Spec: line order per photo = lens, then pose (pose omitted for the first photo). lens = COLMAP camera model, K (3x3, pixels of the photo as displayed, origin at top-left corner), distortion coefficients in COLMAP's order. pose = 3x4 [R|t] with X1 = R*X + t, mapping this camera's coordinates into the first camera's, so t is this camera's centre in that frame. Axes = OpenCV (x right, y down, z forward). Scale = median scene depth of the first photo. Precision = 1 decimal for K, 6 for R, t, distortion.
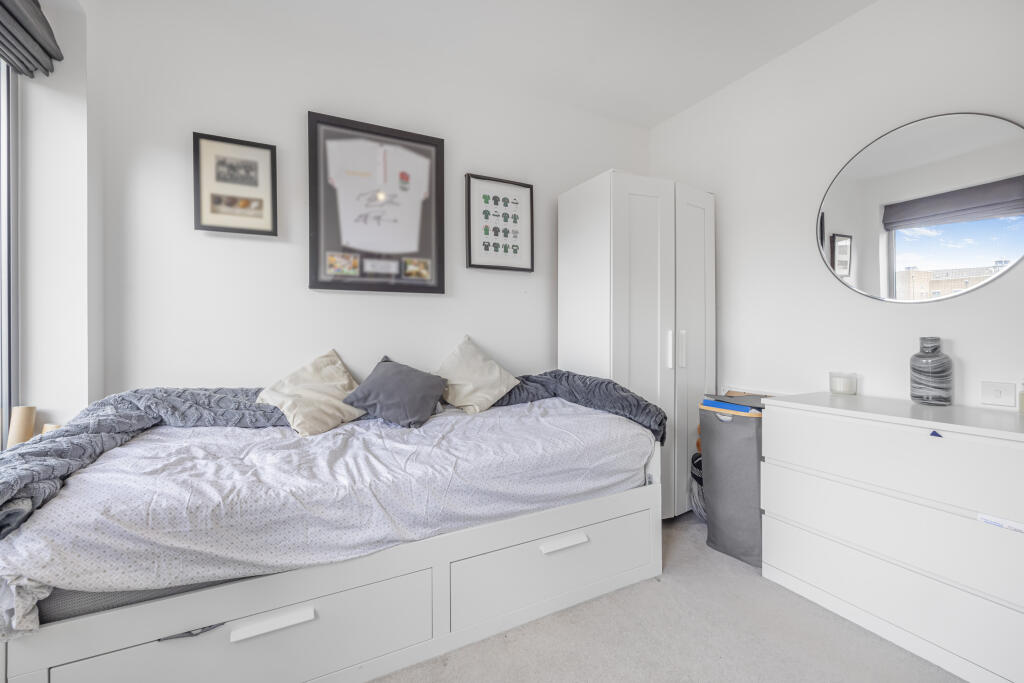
lens RADIAL K [[432.0, 0, 516.9], [0, 432.0, 334.0], [0, 0, 1]] dist [0.000032, 0.000244]
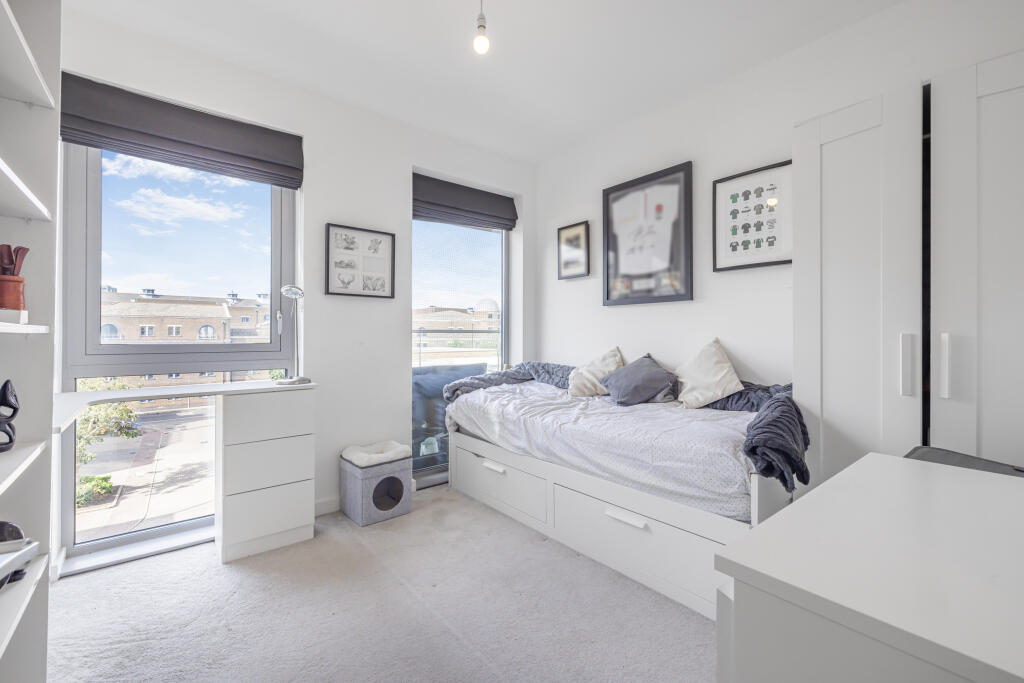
lens RADIAL K [[432.0, 0, 517.3], [0, 432.0, 338.6], [0, 0, 1]] dist [0.000032, 0.000244]
pose [[0.209672, 0.012774, -0.977688, 0.860481], [-0.000302, 0.999915, 0.013000, -0.009130], [0.977772, -0.002430, 0.209658, 0.347612]]
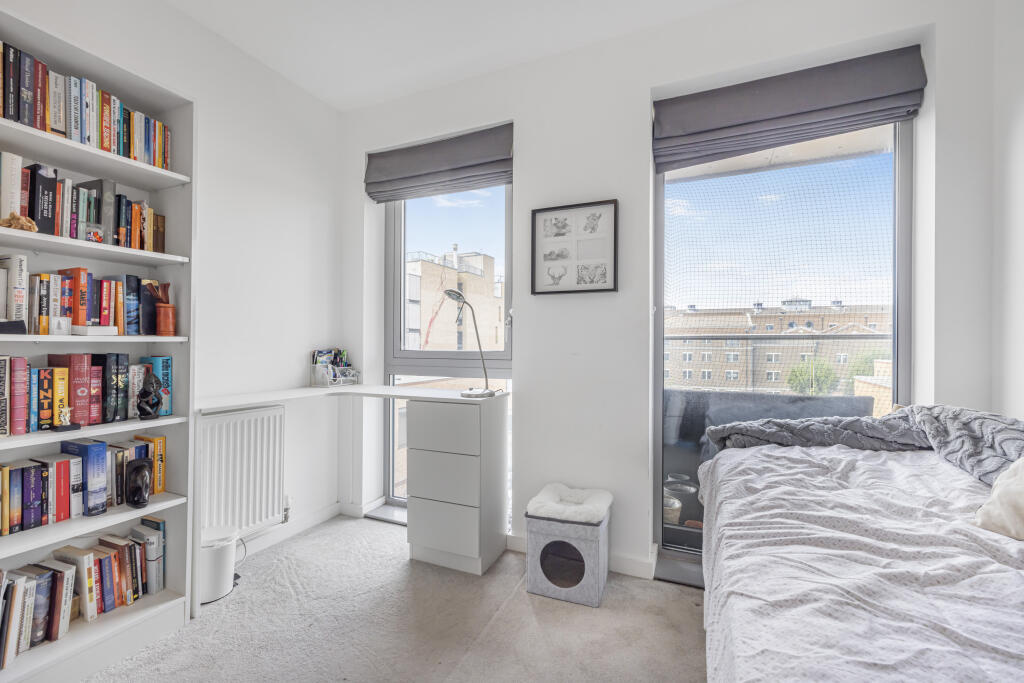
lens RADIAL K [[432.0, 0, 513.7], [0, 432.0, 341.5], [0, 0, 1]] dist [0.000032, 0.000244]
pose [[-0.780406, 0.002324, -0.625269, 0.272858], [0.003786, 0.999992, -0.001007, -0.005360], [0.625262, -0.003153, -0.780409, 0.822714]]
